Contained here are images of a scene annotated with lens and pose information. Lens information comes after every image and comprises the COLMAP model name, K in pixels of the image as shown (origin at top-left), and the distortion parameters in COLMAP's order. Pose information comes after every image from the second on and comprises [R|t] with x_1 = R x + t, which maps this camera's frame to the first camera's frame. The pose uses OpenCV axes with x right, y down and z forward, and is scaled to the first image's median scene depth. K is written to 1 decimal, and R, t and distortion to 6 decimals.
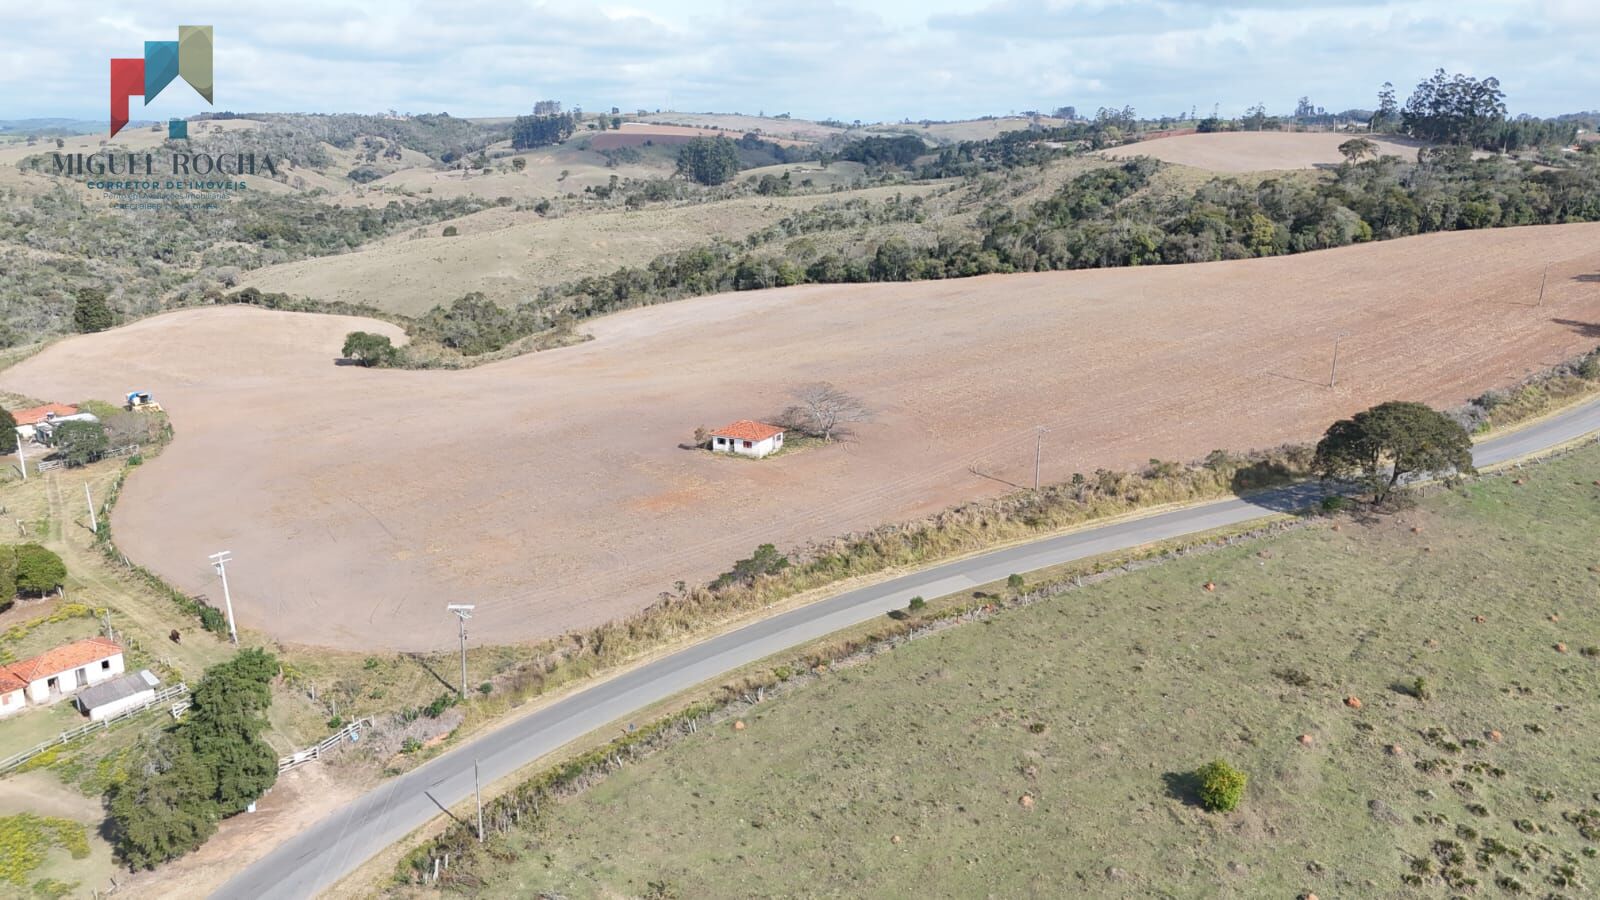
lens RADIAL K [[1183.8, 0, 798.8], [0, 1183.8, 443.0], [0, 0, 1]] dist [0.093842, -0.089786]
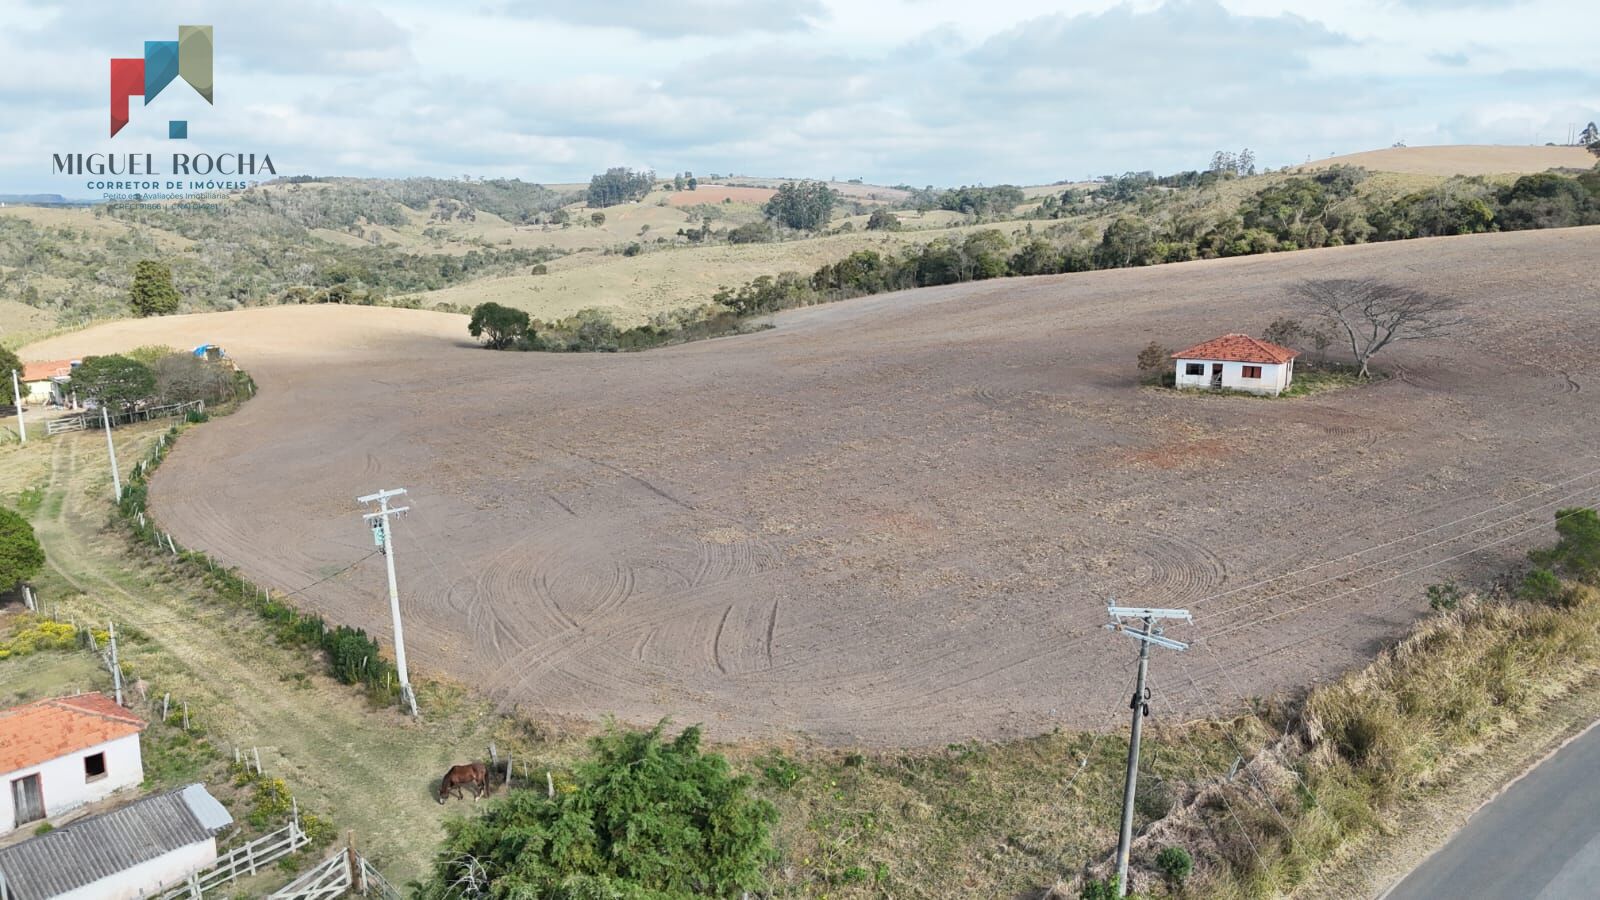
lens RADIAL K [[1183.8, 0, 798.8], [0, 1183.8, 443.0], [0, 0, 1]] dist [0.093842, -0.089786]
pose [[0.999064, 0.005556, -0.042900, -0.051228], [-0.008278, 0.997946, -0.063530, 0.015930], [0.042459, 0.063826, 0.997057, 0.095070]]
